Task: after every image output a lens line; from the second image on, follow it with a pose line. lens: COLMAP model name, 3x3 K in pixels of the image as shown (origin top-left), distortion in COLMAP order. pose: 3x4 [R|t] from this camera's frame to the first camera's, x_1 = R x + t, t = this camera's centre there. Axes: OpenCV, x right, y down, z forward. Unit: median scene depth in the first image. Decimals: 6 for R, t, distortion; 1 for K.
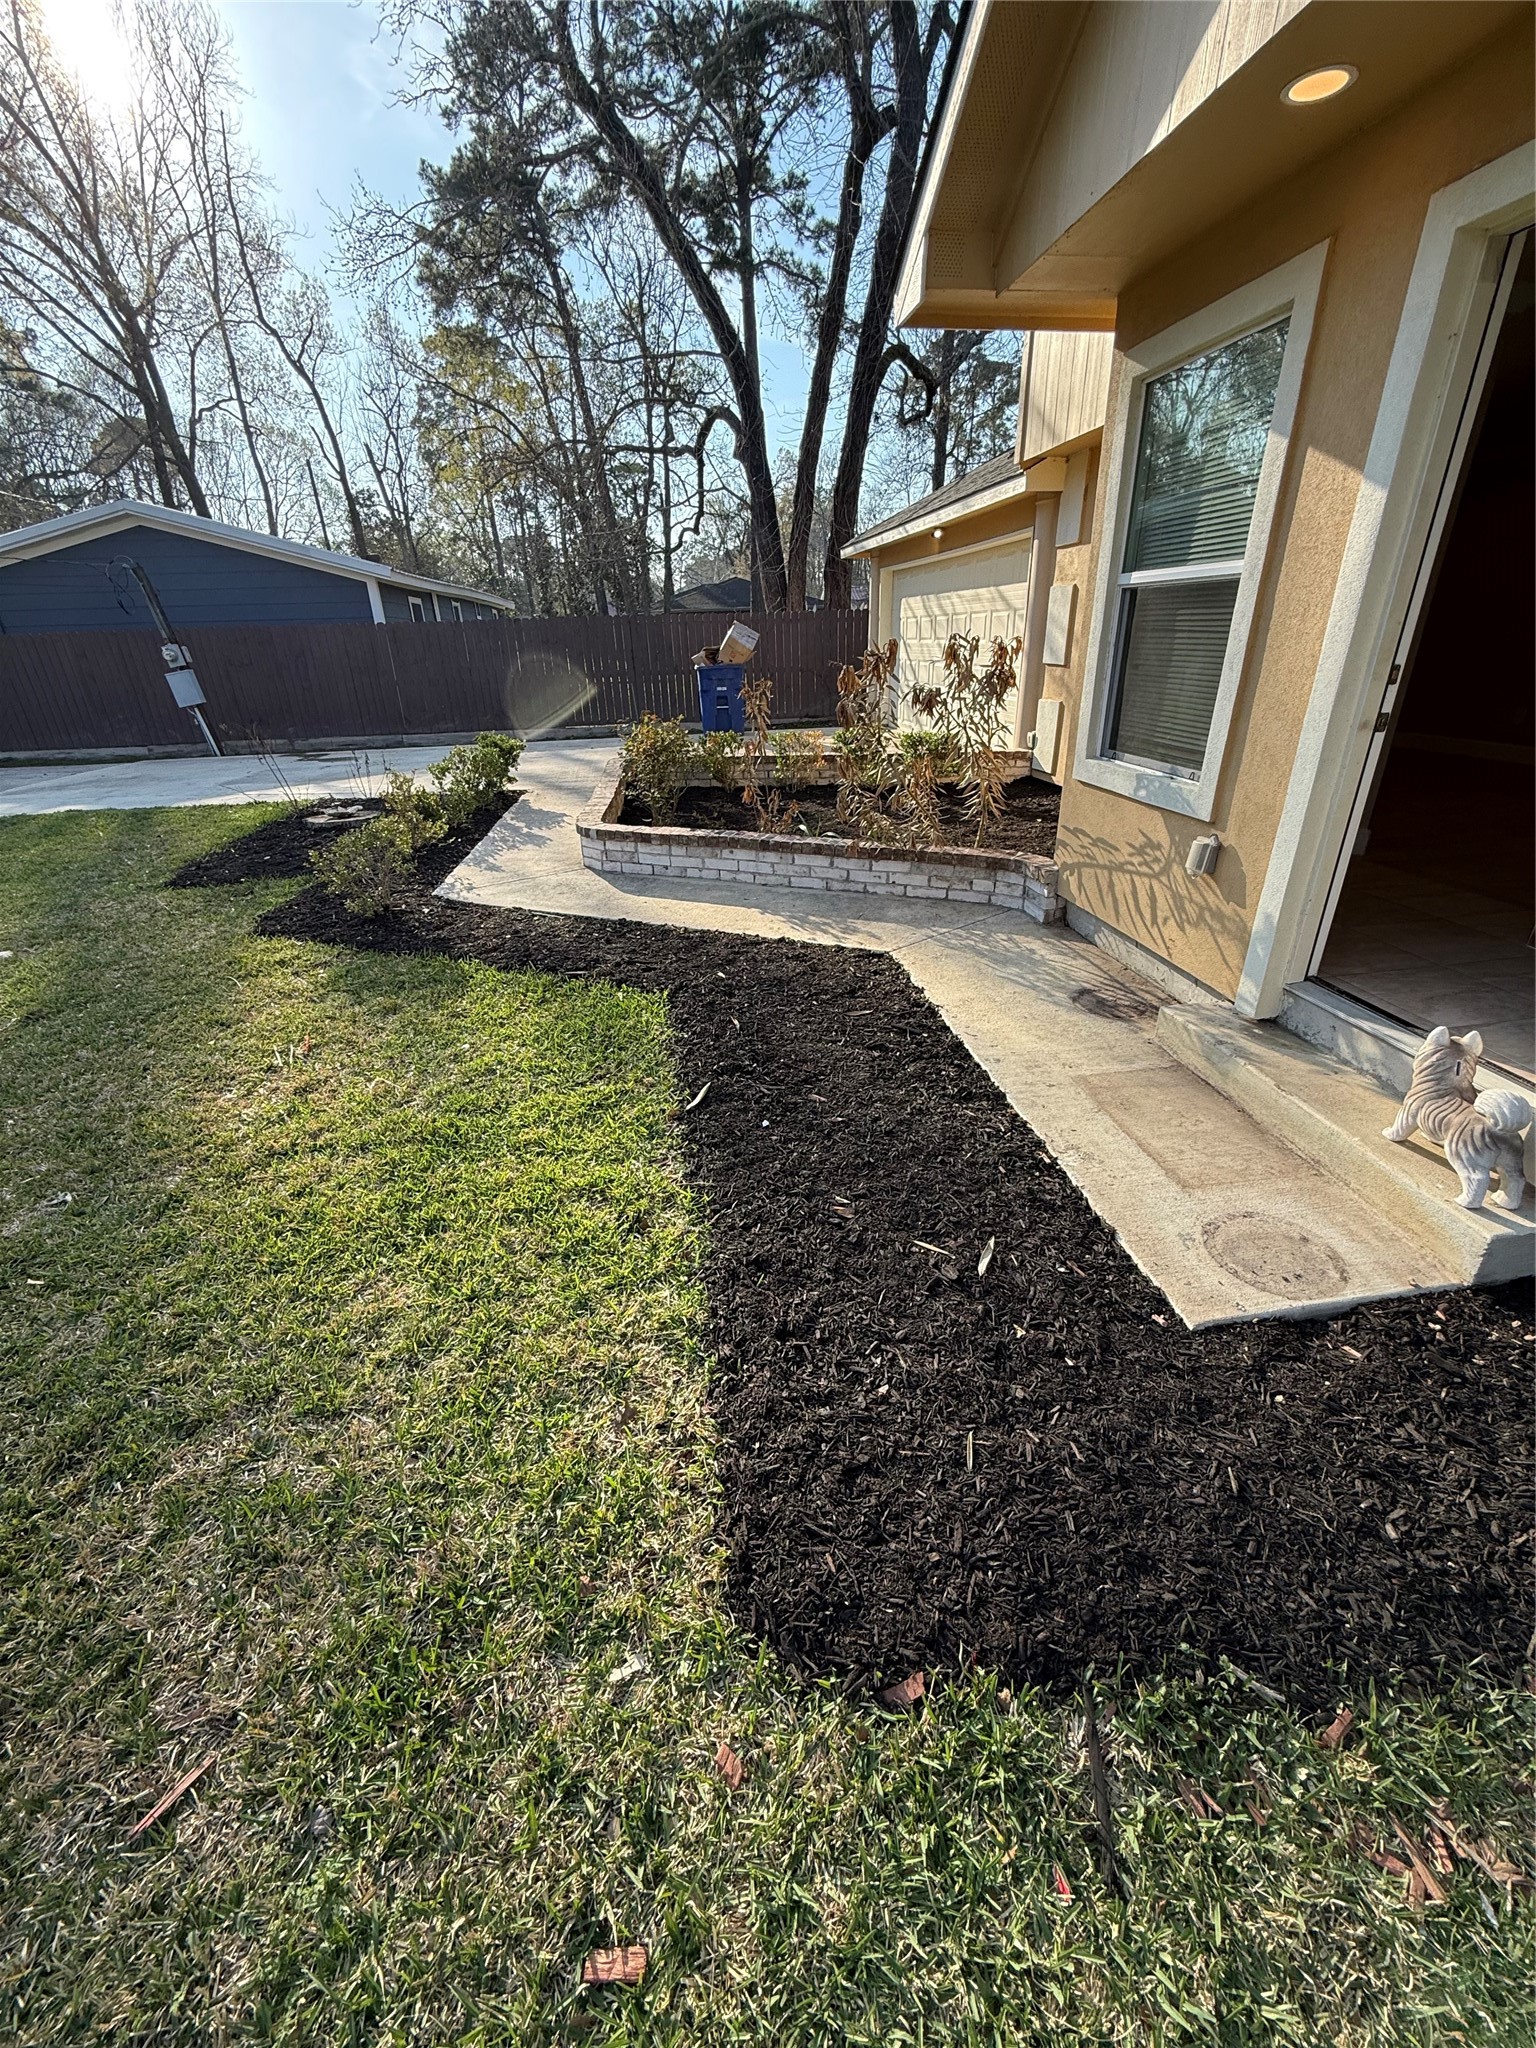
lens RADIAL K [[814.7, 0, 764.0], [0, 814.7, 1020.1], [0, 0, 1]] dist [-0.000978, 0.000357]
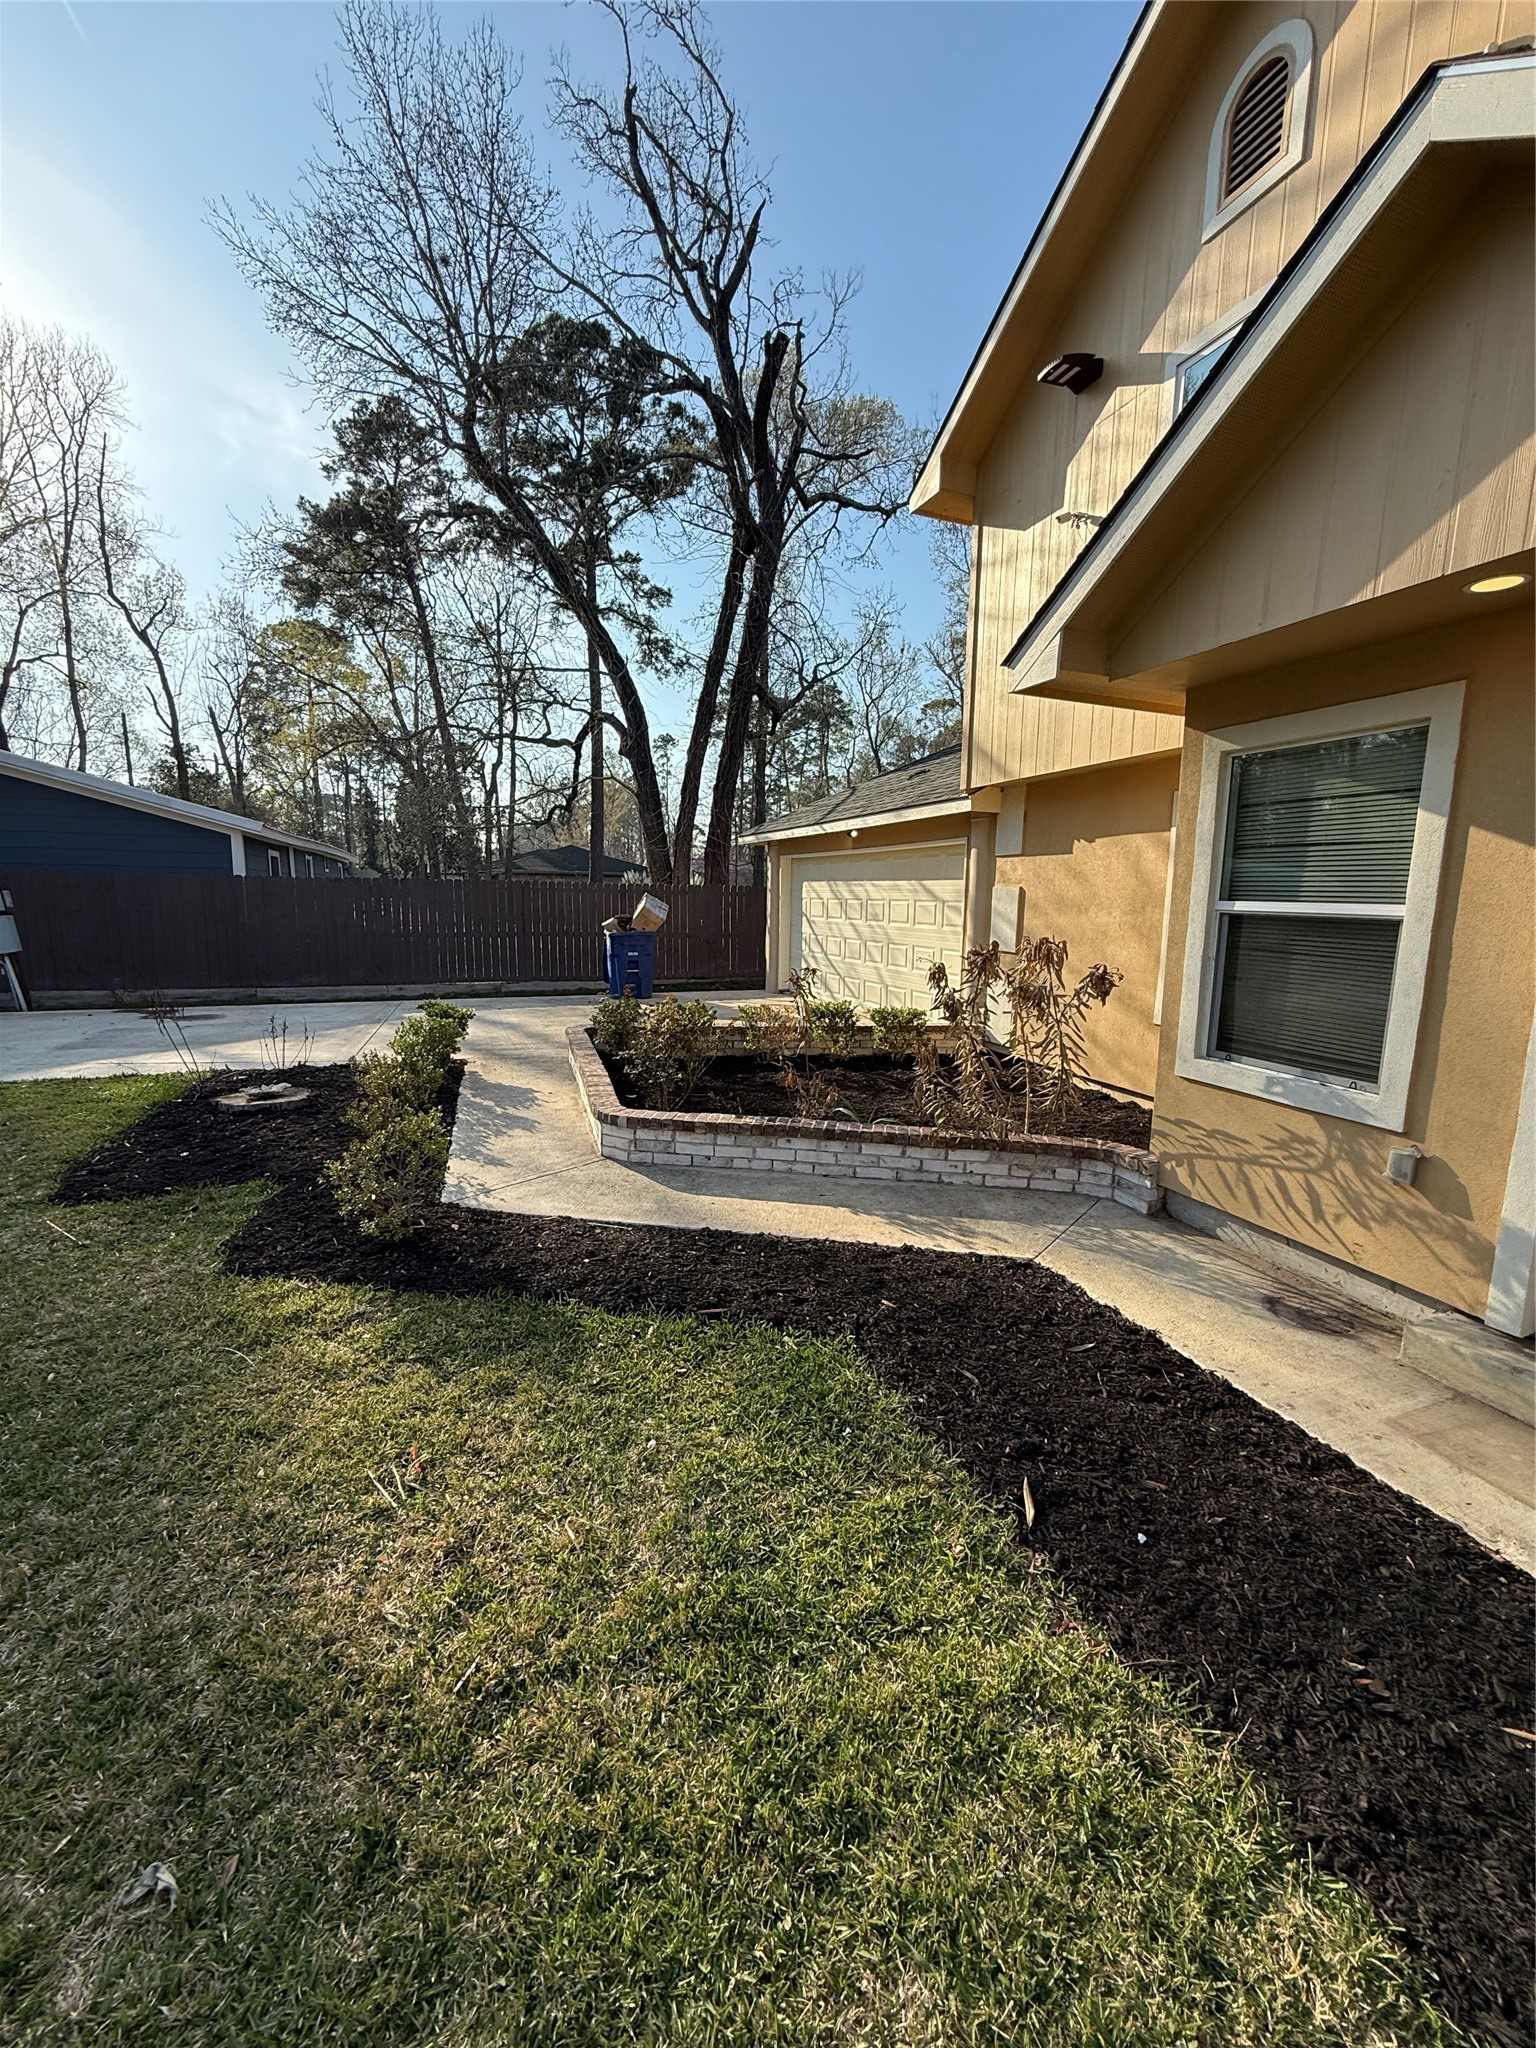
lens RADIAL K [[814.7, 0, 764.0], [0, 814.7, 1020.1], [0, 0, 1]] dist [-0.000978, 0.000357]
pose [[0.973554, 0.008924, 0.228285, -0.297985], [0.056952, 0.958210, -0.280340, -0.085342], [-0.221246, 0.285927, 0.932360, 0.109618]]
